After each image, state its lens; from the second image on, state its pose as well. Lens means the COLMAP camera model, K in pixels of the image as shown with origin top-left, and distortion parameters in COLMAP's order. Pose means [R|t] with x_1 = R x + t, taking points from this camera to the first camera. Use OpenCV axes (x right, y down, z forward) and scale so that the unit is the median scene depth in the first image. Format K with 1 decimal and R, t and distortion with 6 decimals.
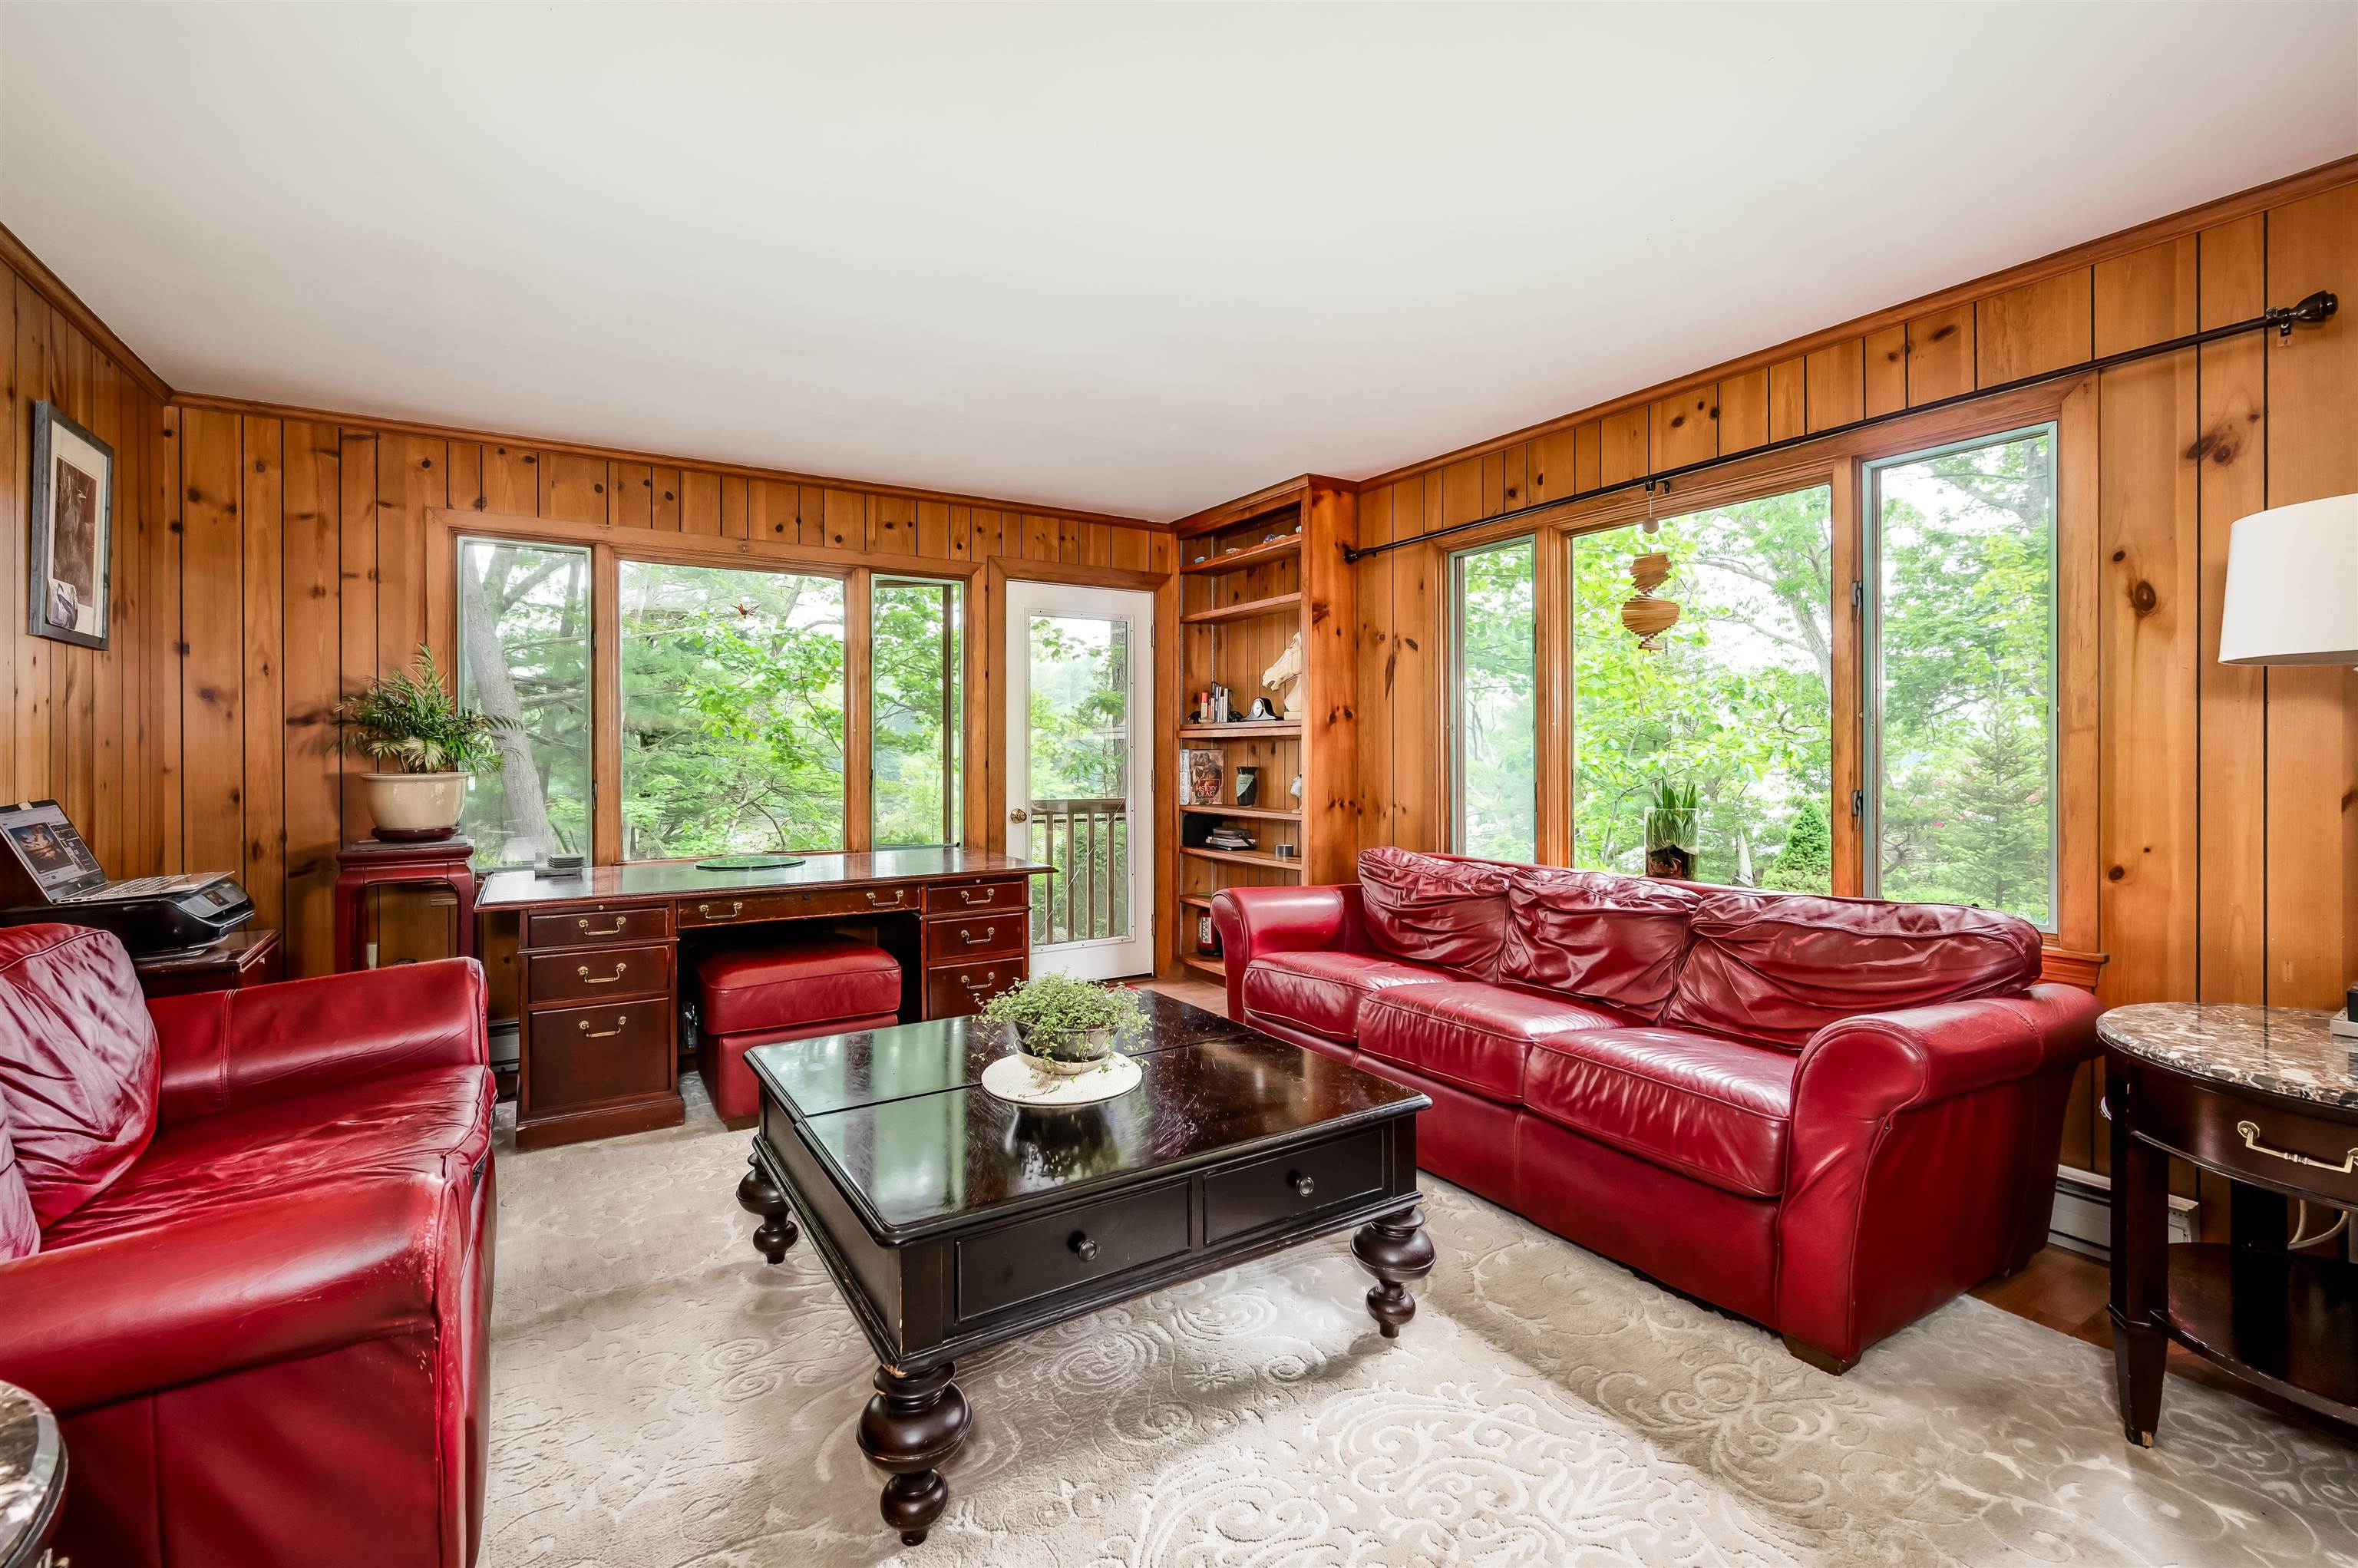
lens RADIAL K [[1024.1, 0, 1177.4], [0, 1024.1, 770.4], [0, 0, 1]] dist [-0.002064, -0.000237]
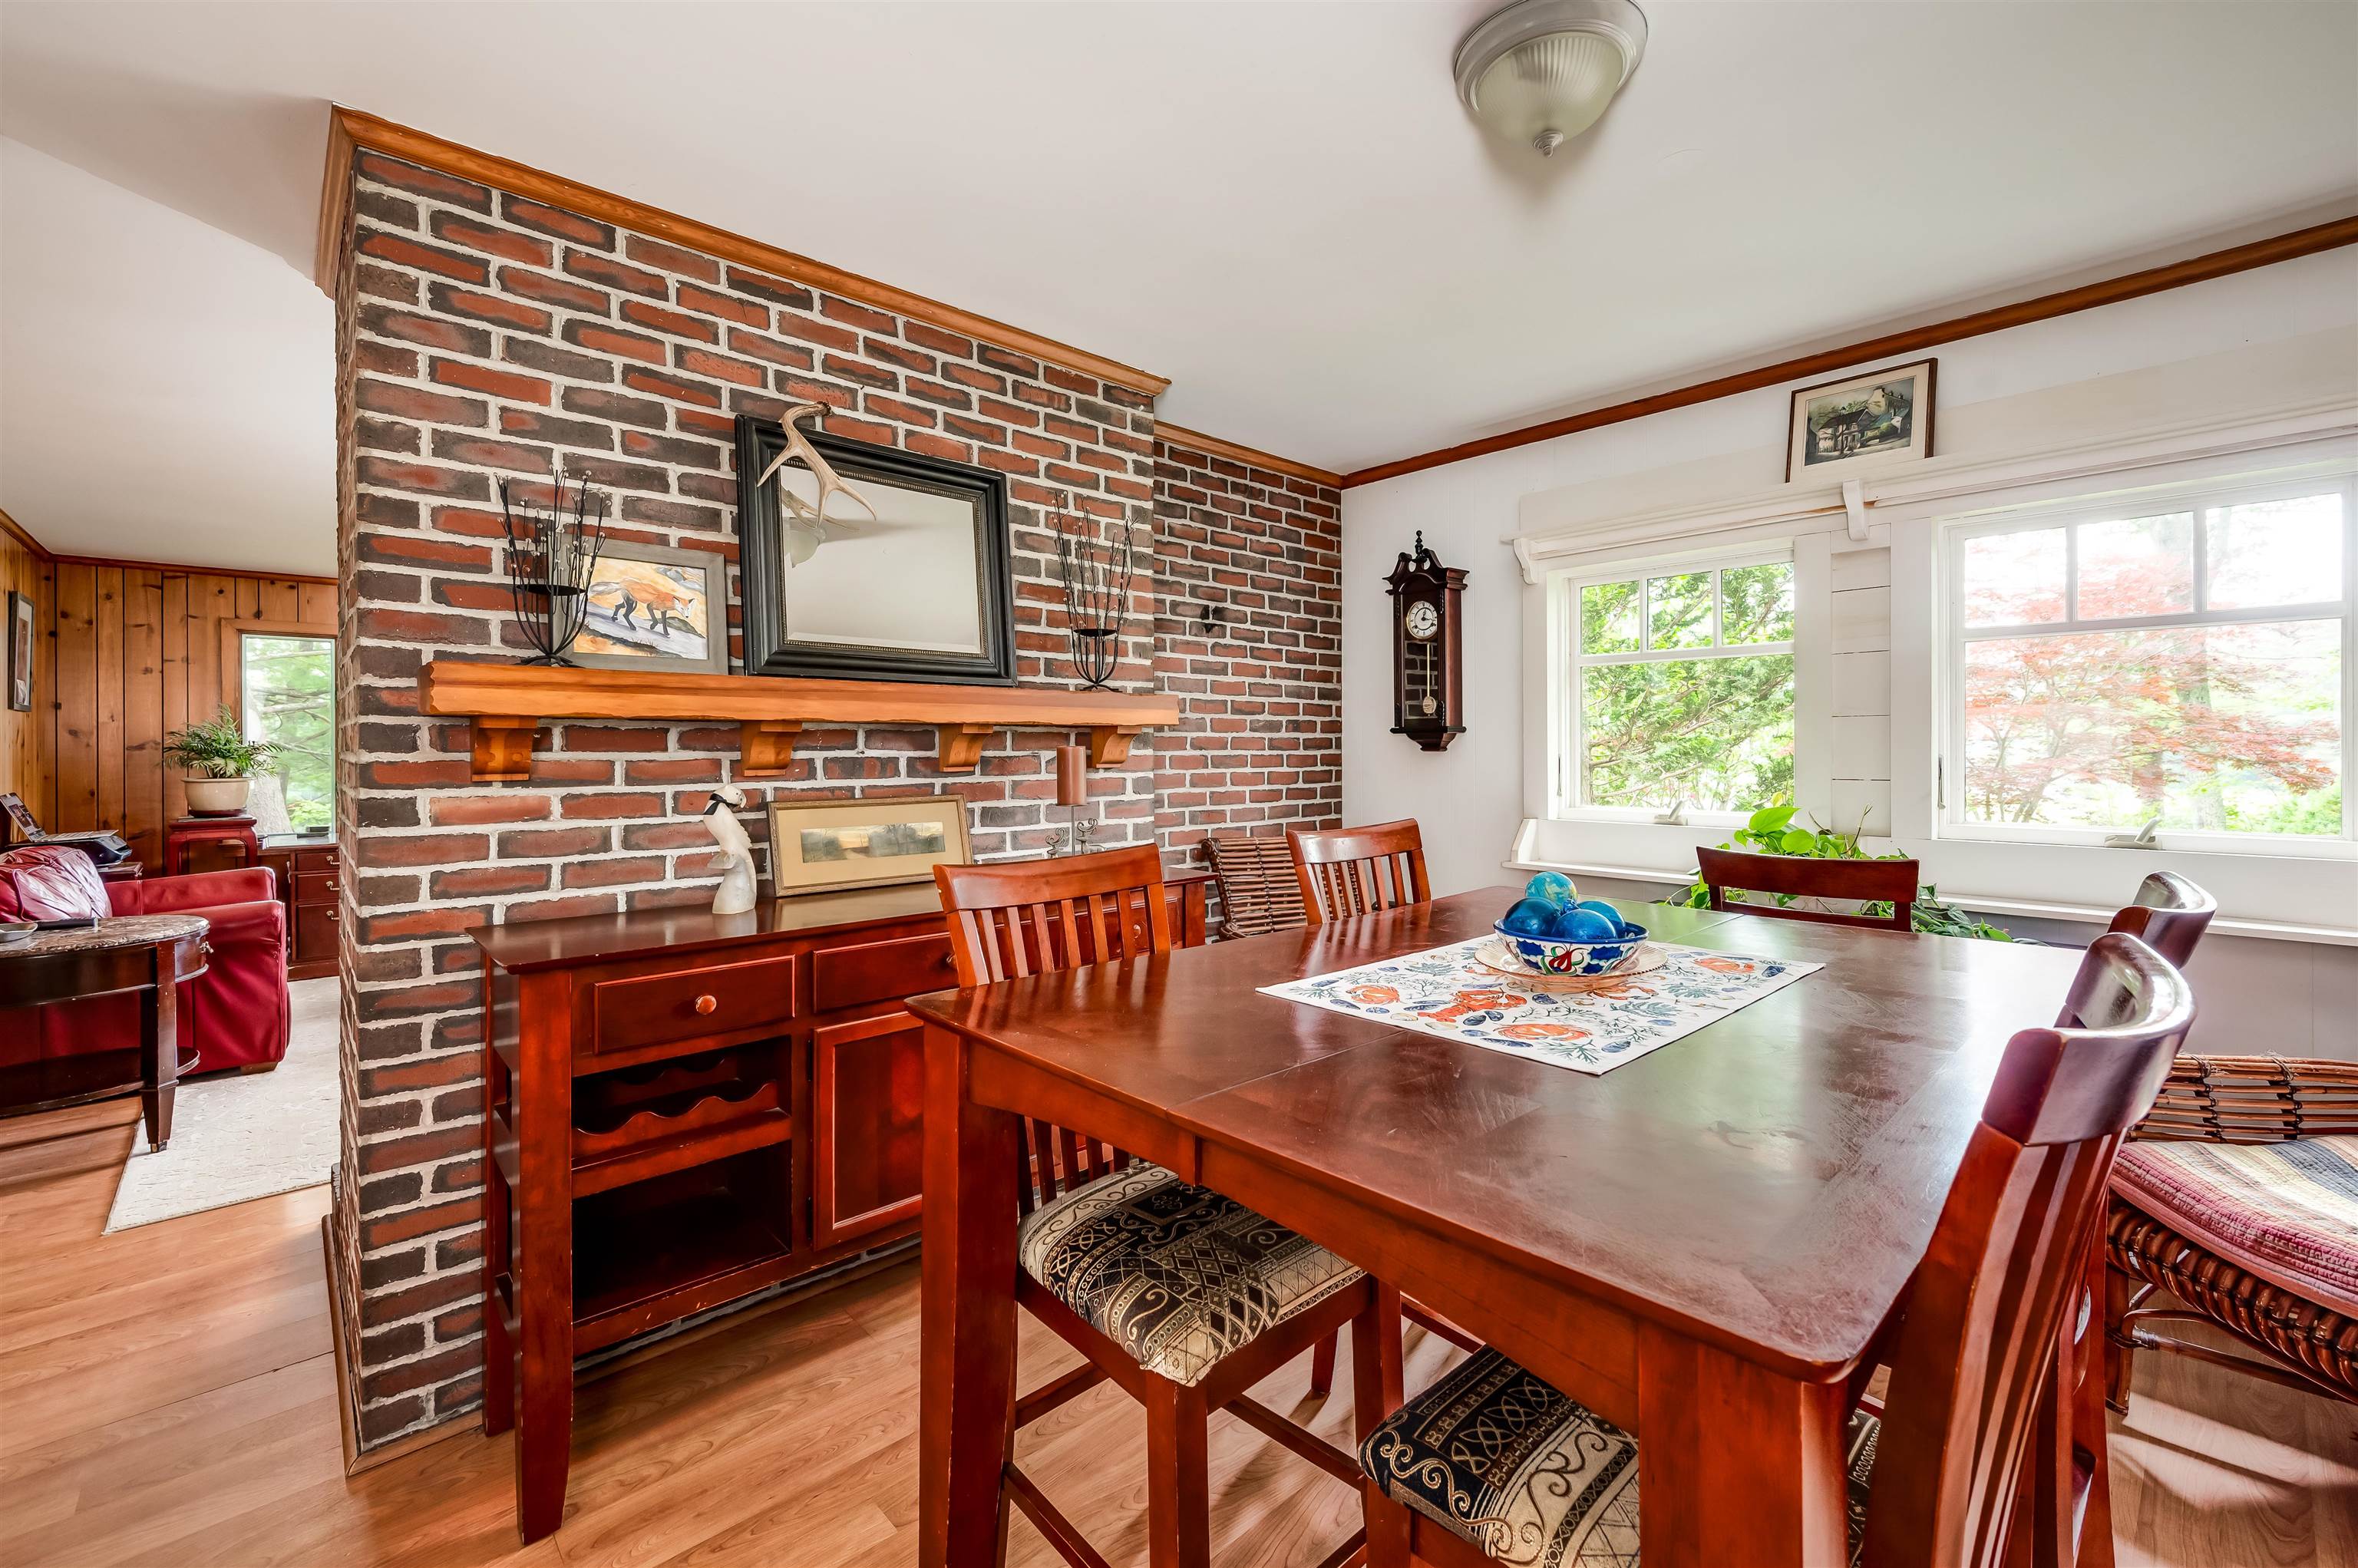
lens RADIAL K [[969.3, 0, 1182.5], [0, 969.3, 765.2], [0, 0, 1]] dist [0.003194, 0.000680]
pose [[0.980857, -0.001069, 0.194727, 0.520655], [0.002612, 0.999967, -0.007670, -0.001964], [-0.194712, 0.008032, 0.980828, -0.906703]]
